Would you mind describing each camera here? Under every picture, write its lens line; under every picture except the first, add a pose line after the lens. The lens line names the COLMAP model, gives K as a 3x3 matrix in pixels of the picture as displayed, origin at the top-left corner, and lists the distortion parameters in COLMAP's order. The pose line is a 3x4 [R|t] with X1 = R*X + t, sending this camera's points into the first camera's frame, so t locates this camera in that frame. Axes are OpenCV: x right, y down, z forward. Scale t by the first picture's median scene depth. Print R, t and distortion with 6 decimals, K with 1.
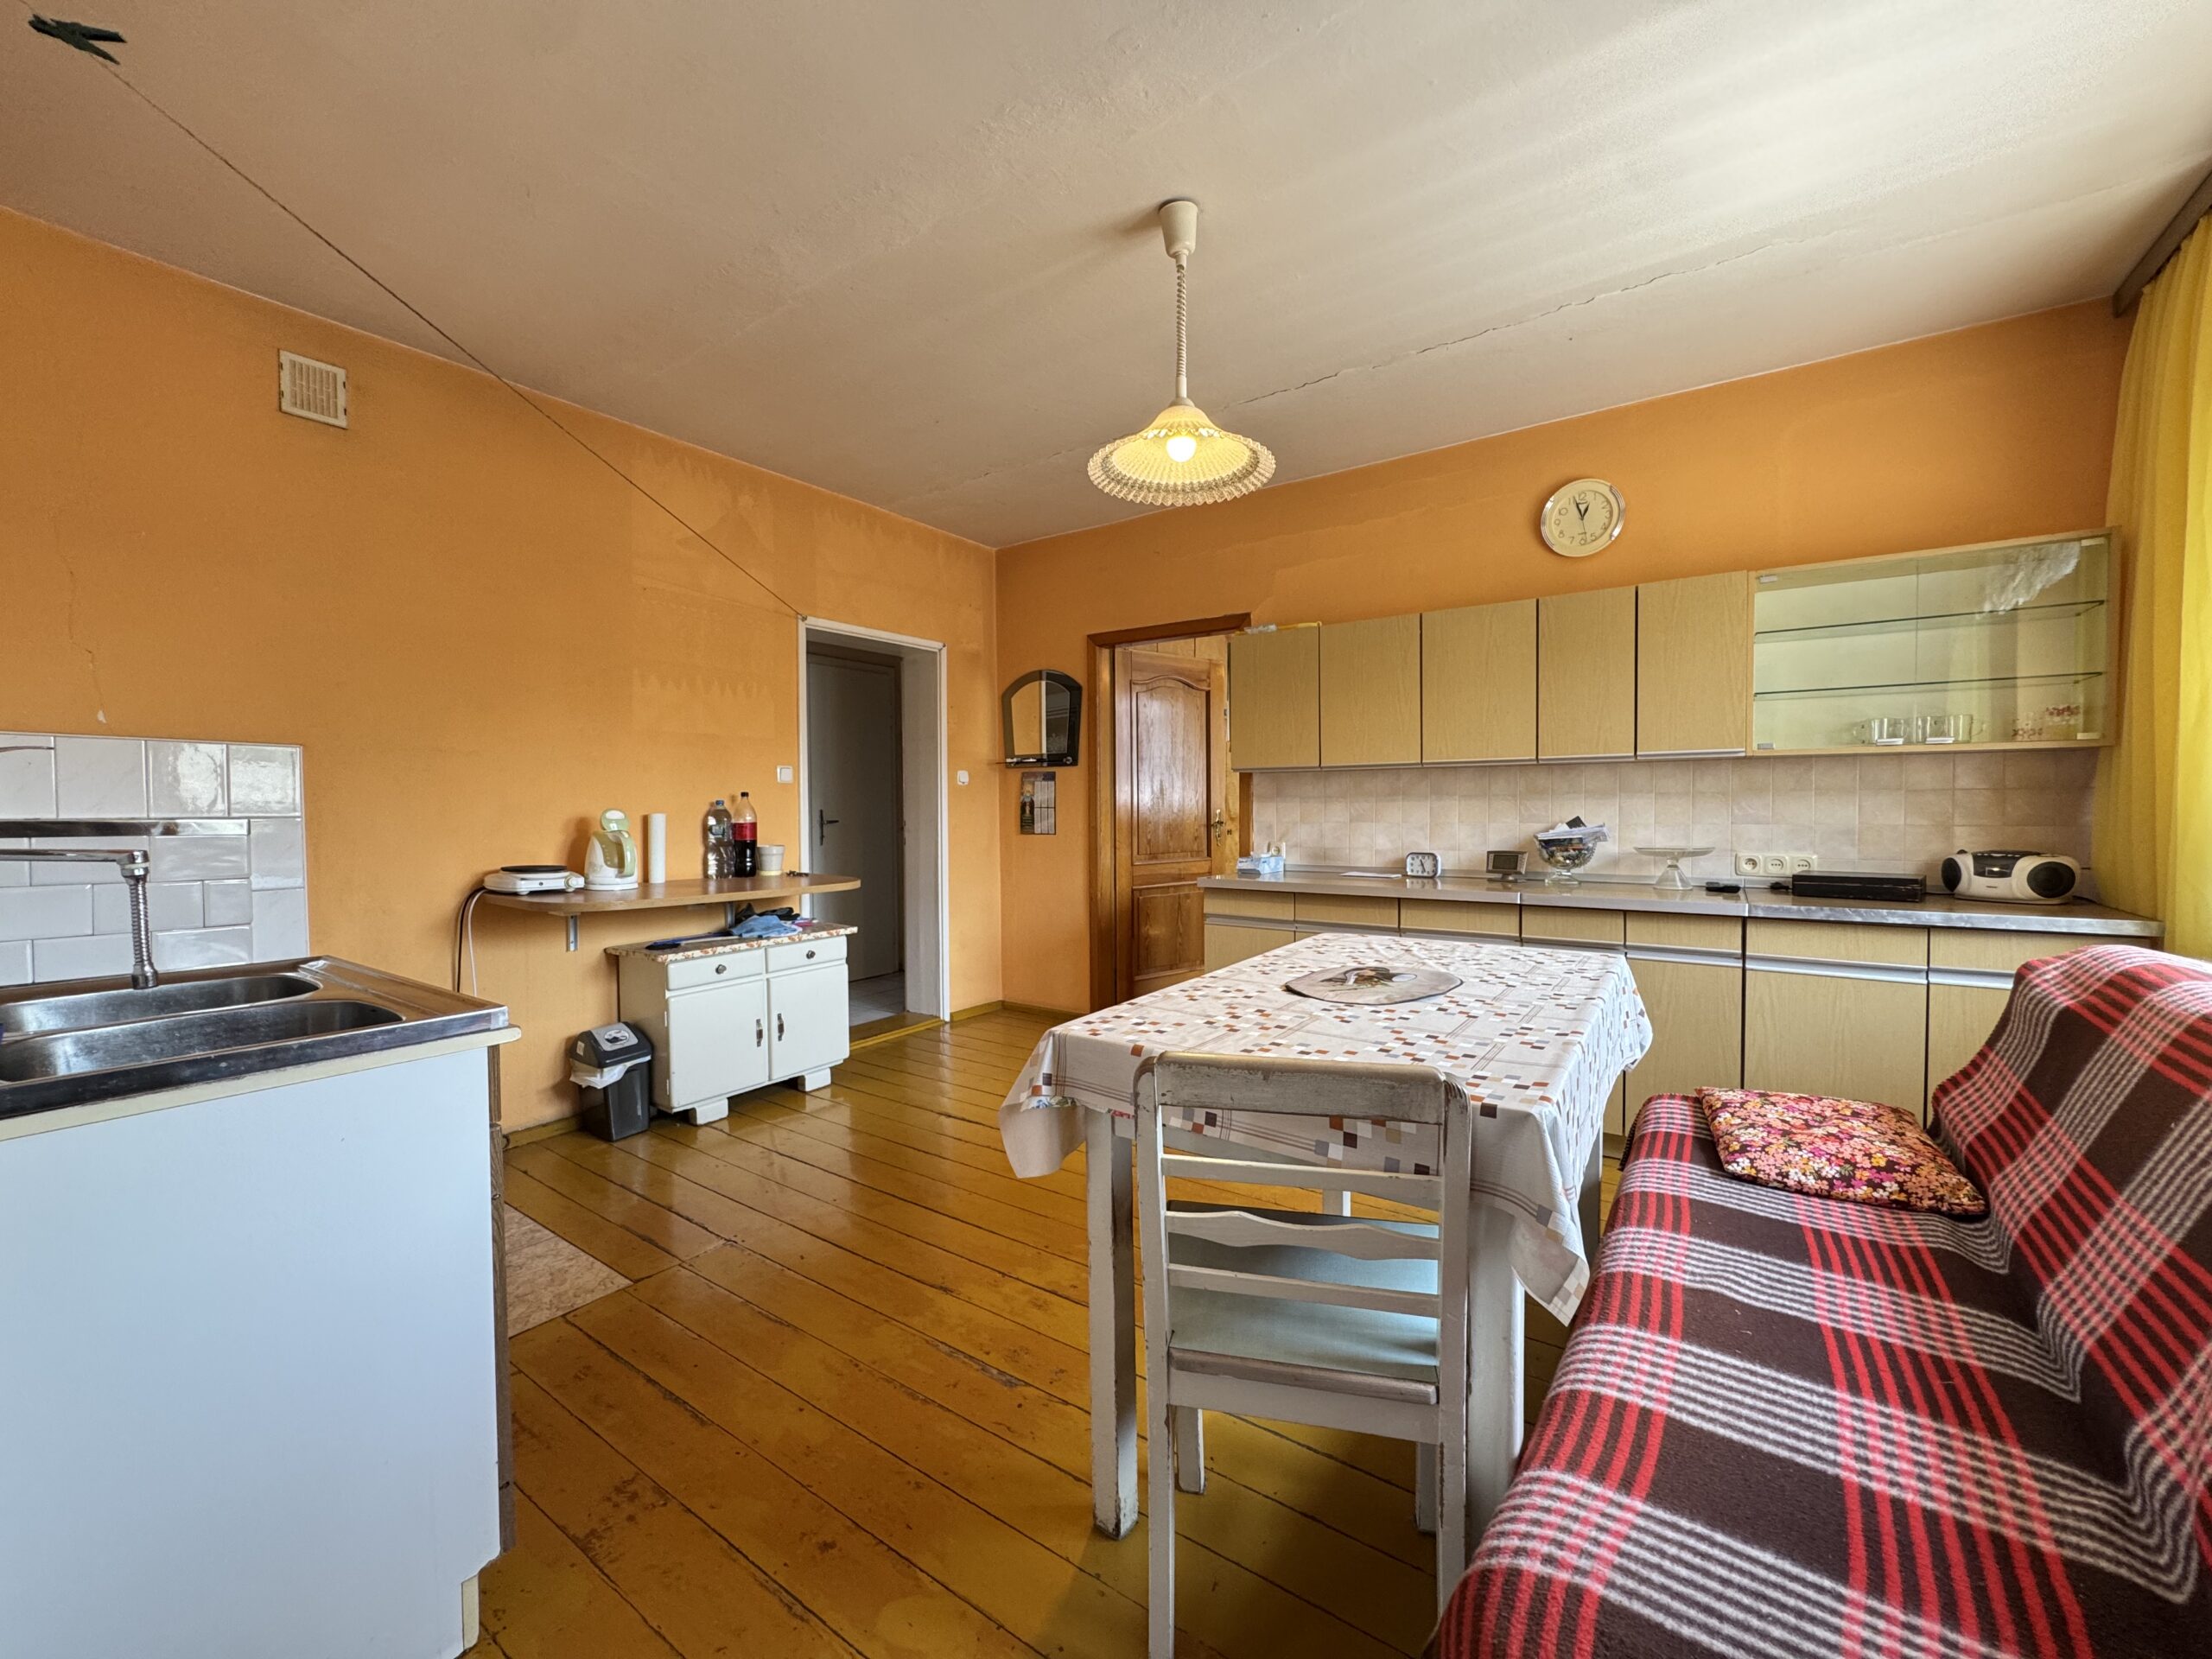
lens RADIAL K [[886.6, 0, 1106.8], [0, 886.6, 828.2], [0, 0, 1]] dist [-0.002973, 0.000027]
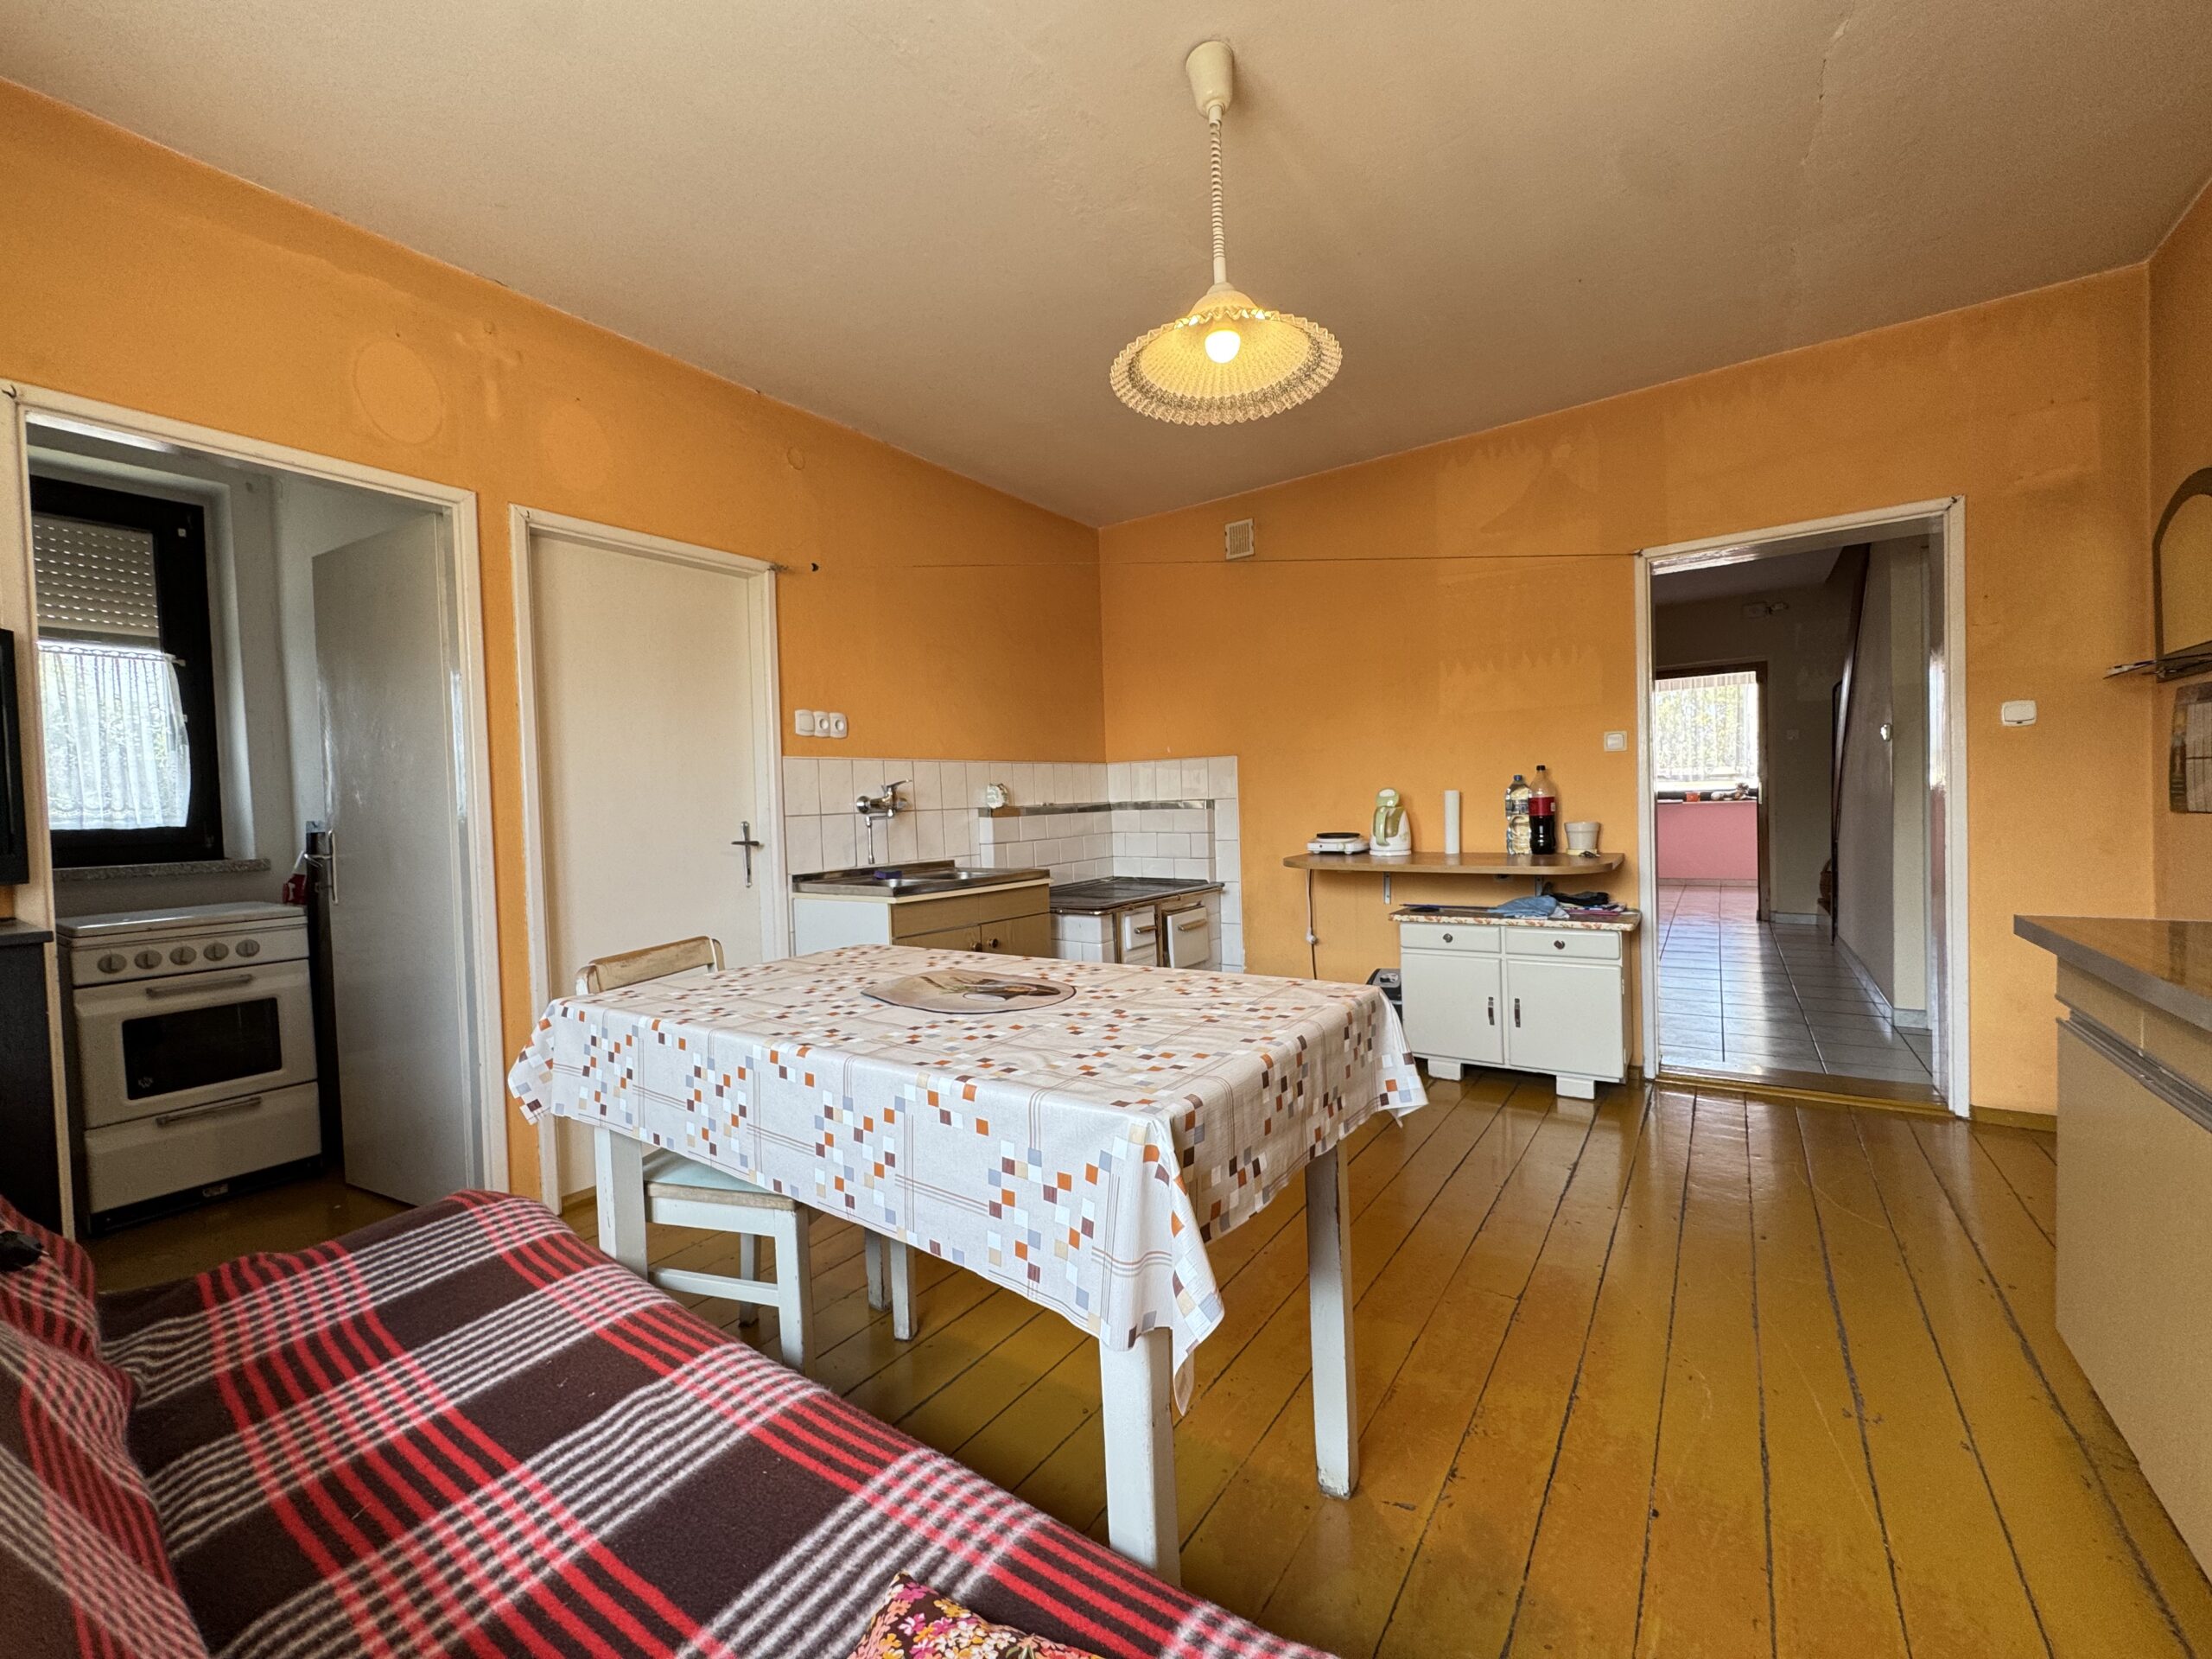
lens RADIAL K [[886.6, 0, 1106.8], [0, 886.6, 828.2], [0, 0, 1]] dist [-0.002973, 0.000027]
pose [[-0.001820, 0.029864, -0.999552, 1.762142], [0.008537, 0.999518, 0.029848, -0.018369], [0.999962, -0.008479, -0.002074, 1.712471]]
